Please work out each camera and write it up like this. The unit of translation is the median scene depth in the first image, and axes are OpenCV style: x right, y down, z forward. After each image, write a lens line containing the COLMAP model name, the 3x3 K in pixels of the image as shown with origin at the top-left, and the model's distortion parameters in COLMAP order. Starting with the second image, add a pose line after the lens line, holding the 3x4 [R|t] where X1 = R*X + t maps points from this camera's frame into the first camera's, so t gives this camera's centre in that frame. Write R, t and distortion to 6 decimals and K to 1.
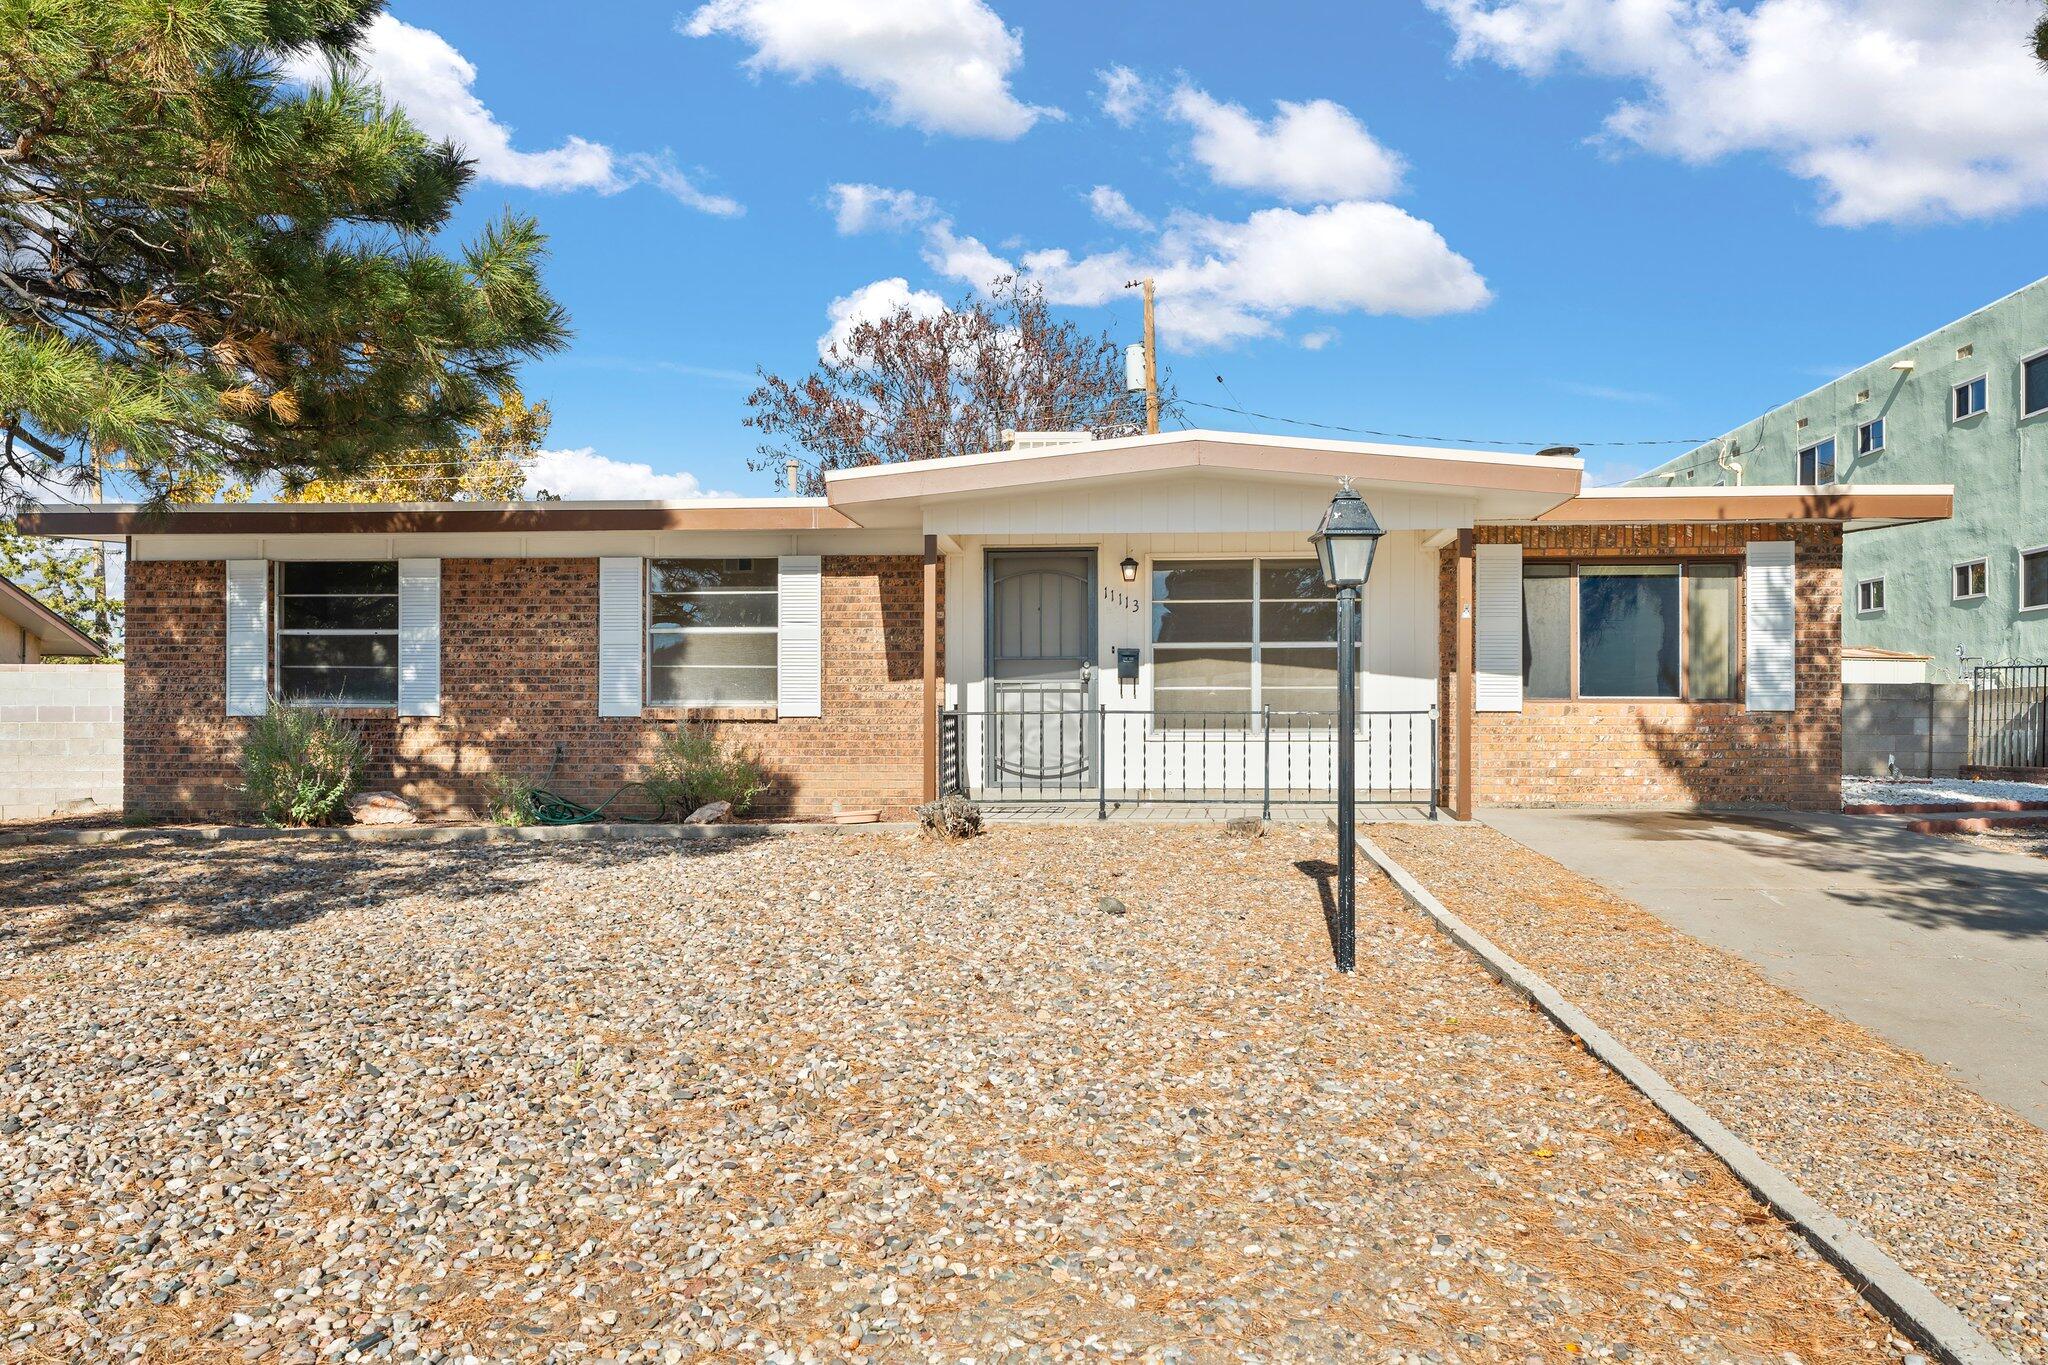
lens RADIAL K [[1456.2, 0, 1034.8], [0, 1456.2, 733.1], [0, 0, 1]] dist [-0.004028, -0.001684]
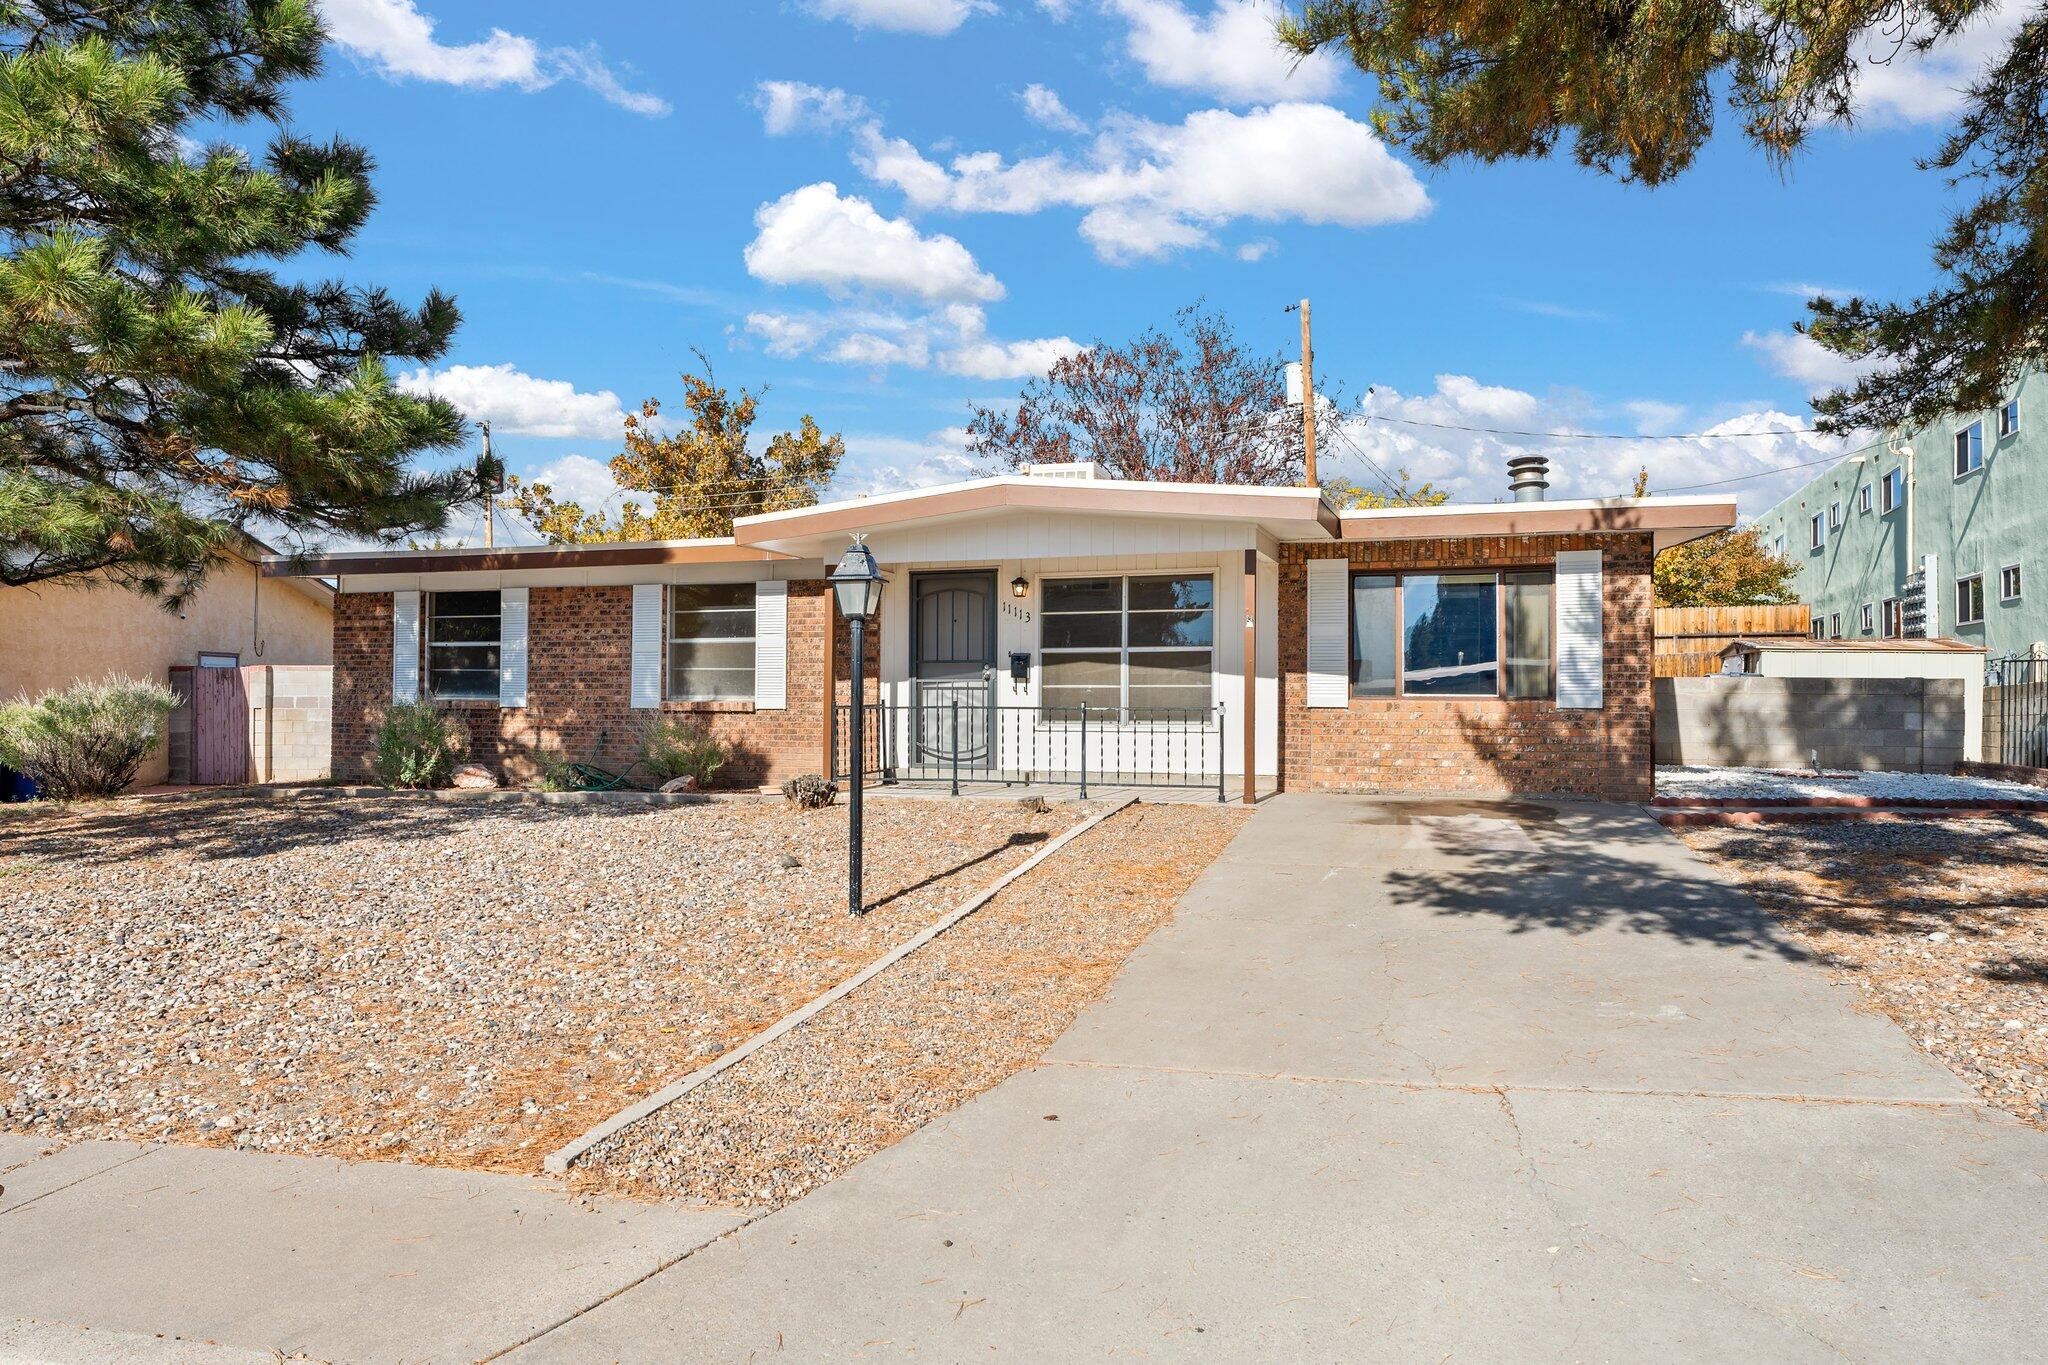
lens RADIAL K [[1360.9, 0, 1028.8], [0, 1360.9, 686.1], [0, 0, 1]] dist [-0.001024, 0.001378]
pose [[0.965227, 0.000013, -0.261412, 0.360452], [-0.005598, 0.999772, -0.020619, -0.007978], [0.261352, 0.021365, 0.965007, -0.073476]]
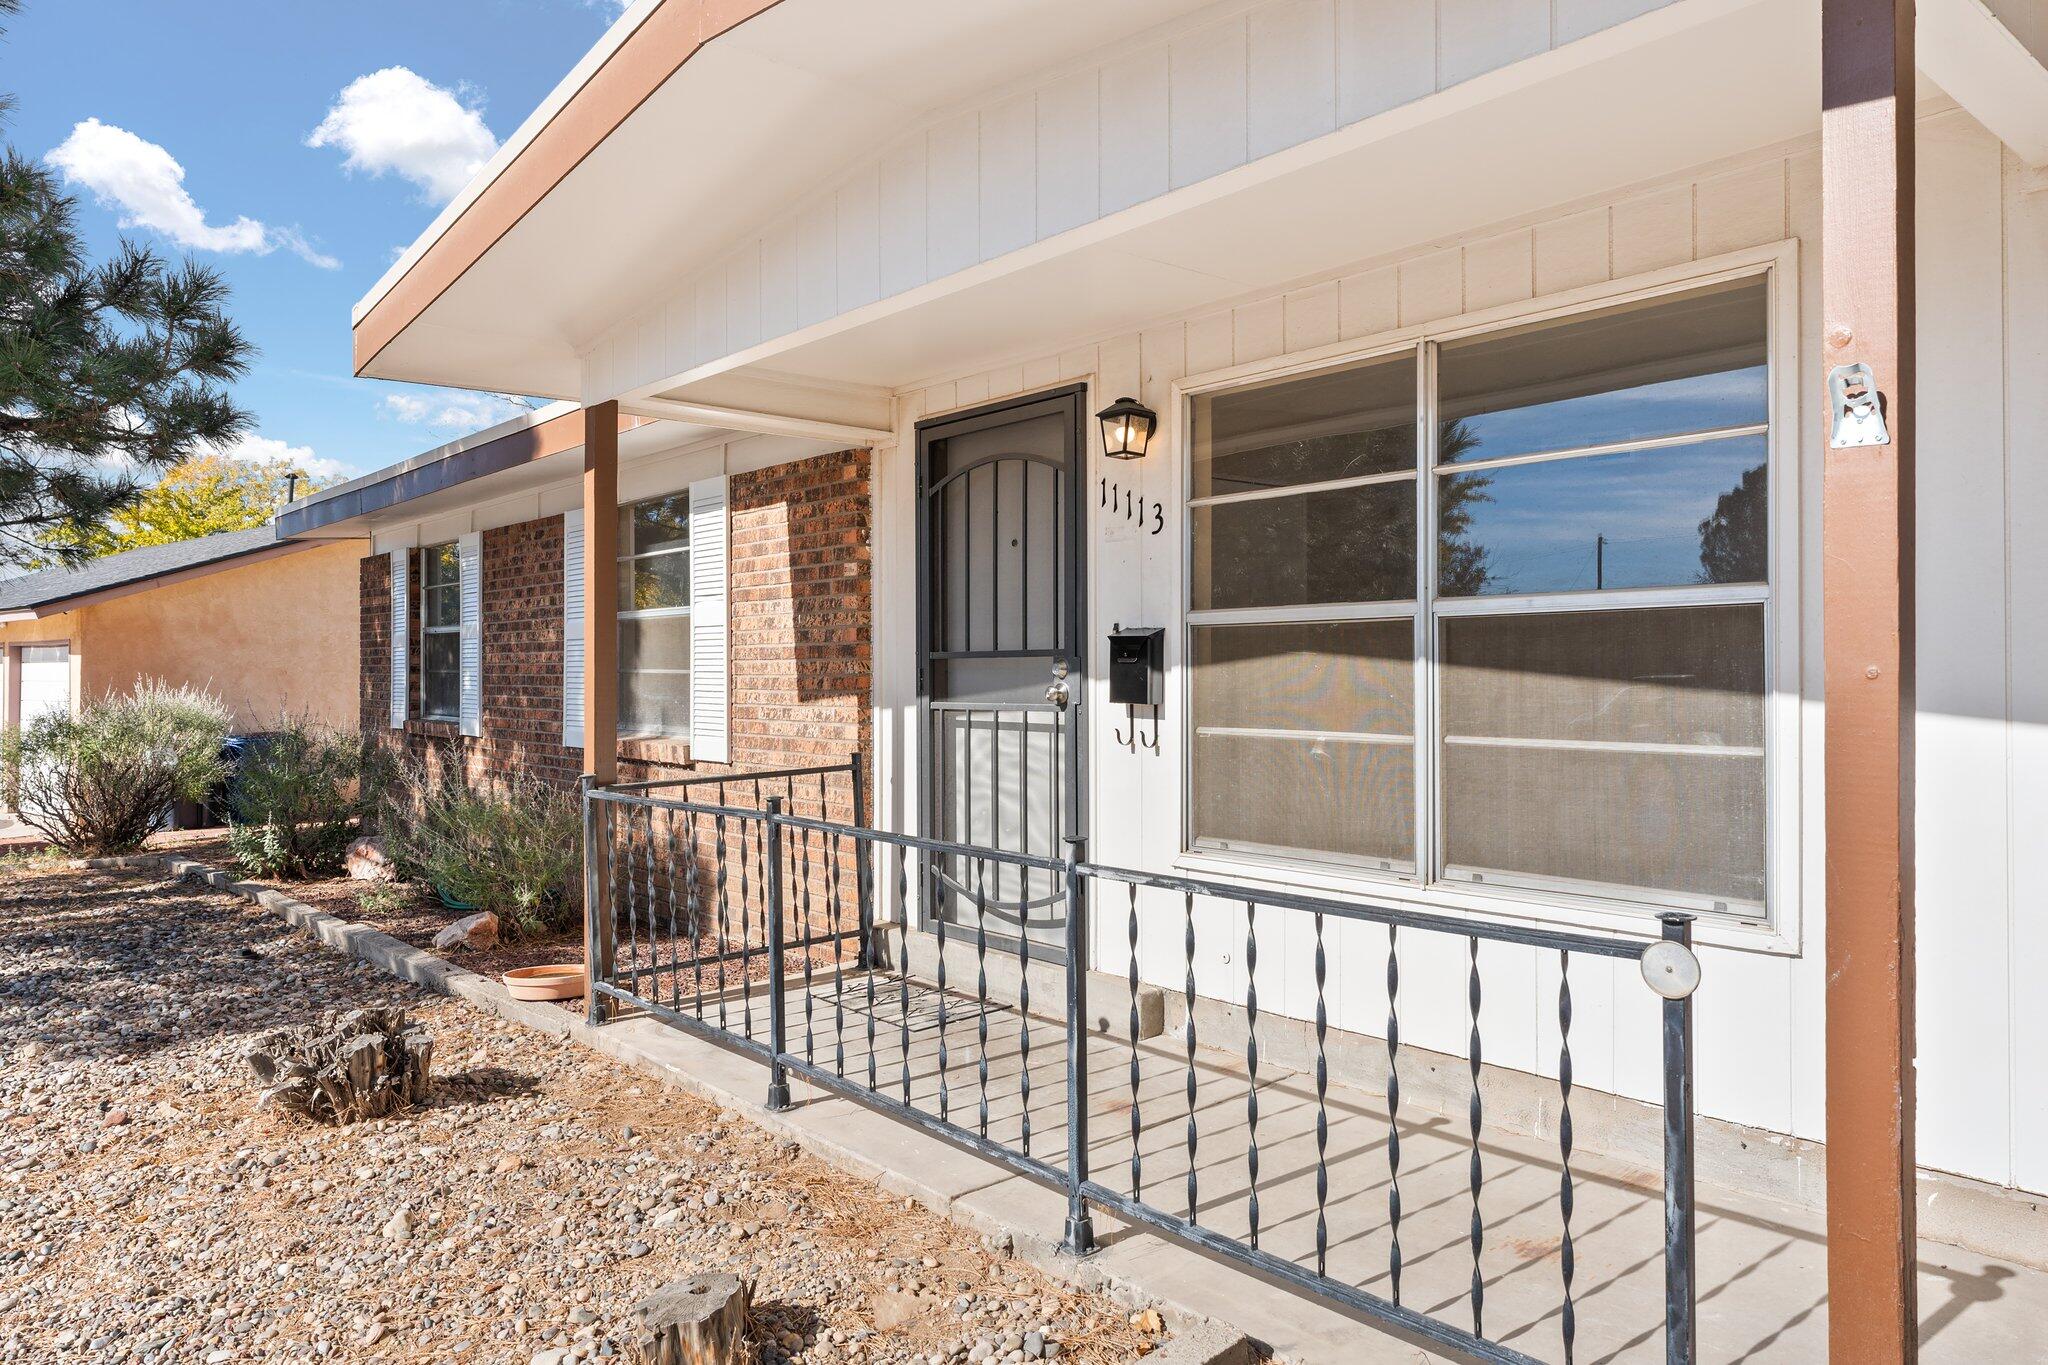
lens RADIAL K [[1360.9, 0, 1010.3], [0, 1360.9, 672.5], [0, 0, 1]] dist [-0.001024, 0.001378]
pose [[0.702347, -0.001094, -0.711834, 0.302317], [-0.002123, 0.999991, -0.003632, -0.044299], [0.711831, 0.004062, 0.702339, 0.710709]]
